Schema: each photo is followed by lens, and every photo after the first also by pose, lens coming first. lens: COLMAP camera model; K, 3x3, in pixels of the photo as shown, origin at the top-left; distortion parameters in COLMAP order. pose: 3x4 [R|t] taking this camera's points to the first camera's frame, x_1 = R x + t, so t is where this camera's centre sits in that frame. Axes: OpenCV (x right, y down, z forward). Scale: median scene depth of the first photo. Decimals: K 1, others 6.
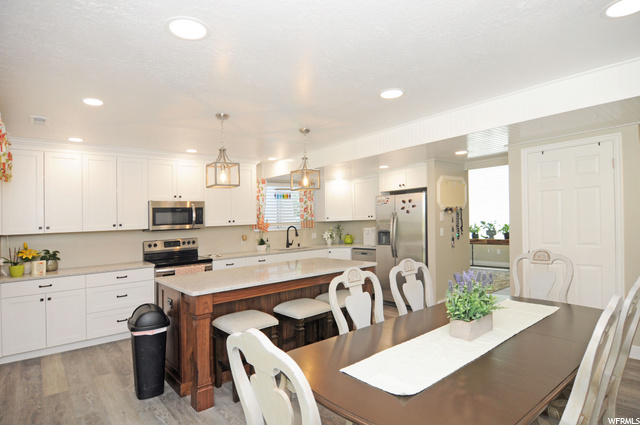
lens RADIAL K [[346.0, 0, 326.0], [0, 346.0, 212.6], [0, 0, 1]] dist [-0.001344, 0.000068]
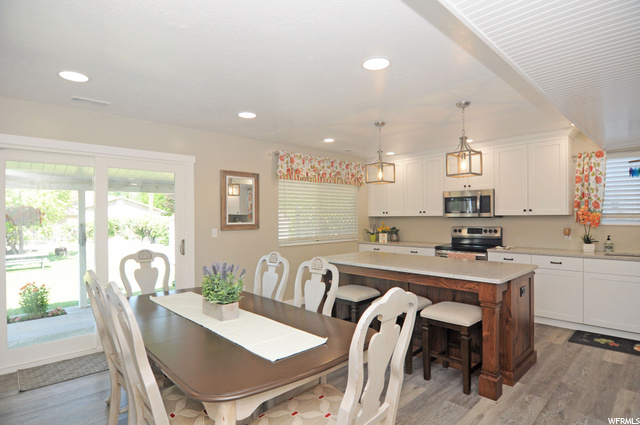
lens RADIAL K [[358.6, 0, 320.0], [0, 358.6, 212.5], [0, 0, 1]] dist [-0.001918, -0.002264]
pose [[0.083530, 0.026369, -0.996156, 0.588833], [0.025827, 0.999257, 0.028616, -0.008080], [0.996171, -0.028118, 0.082787, 0.442537]]
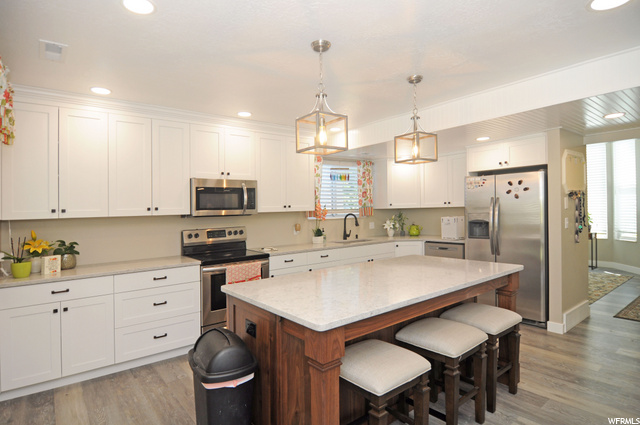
lens RADIAL K [[342.5, 0, 320.4], [0, 342.5, 206.3], [0, 0, 1]] dist [-0.001455, -0.001710]
pose [[0.999600, 0.010666, -0.026206, -0.184672], [-0.010358, 0.999876, 0.011895, 0.015417], [0.026329, -0.011619, 0.999586, 0.221873]]
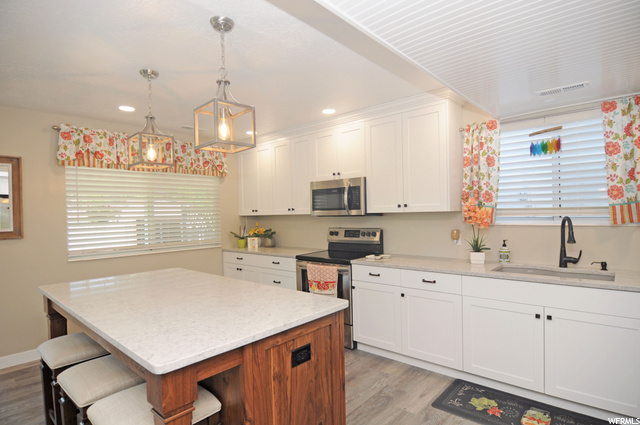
lens RADIAL K [[358.6, 0, 320.0], [0, 358.6, 212.5], [0, 0, 1]] dist [-0.001918, -0.002264]
pose [[0.153894, 0.034845, -0.987473, 0.345336], [0.037925, 0.998433, 0.041142, 0.005909], [0.987359, -0.043781, 0.152331, 0.799694]]
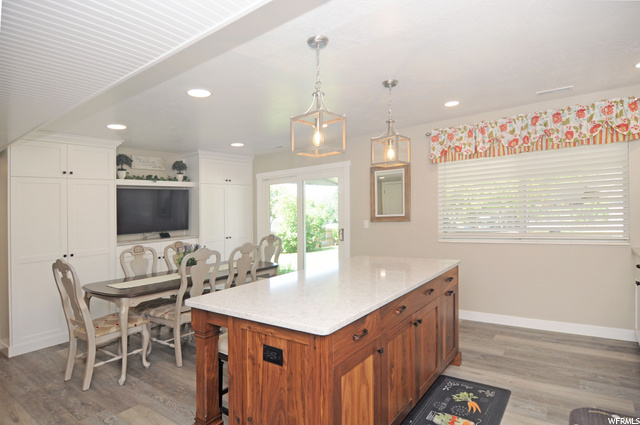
lens RADIAL K [[346.0, 0, 326.0], [0, 346.0, 212.6], [0, 0, 1]] dist [-0.001344, 0.000068]
pose [[-0.971045, 0.077330, -0.226036, 0.025758], [0.081313, 0.996654, -0.008352, 0.027134], [0.224634, -0.026490, -0.974083, 1.161699]]
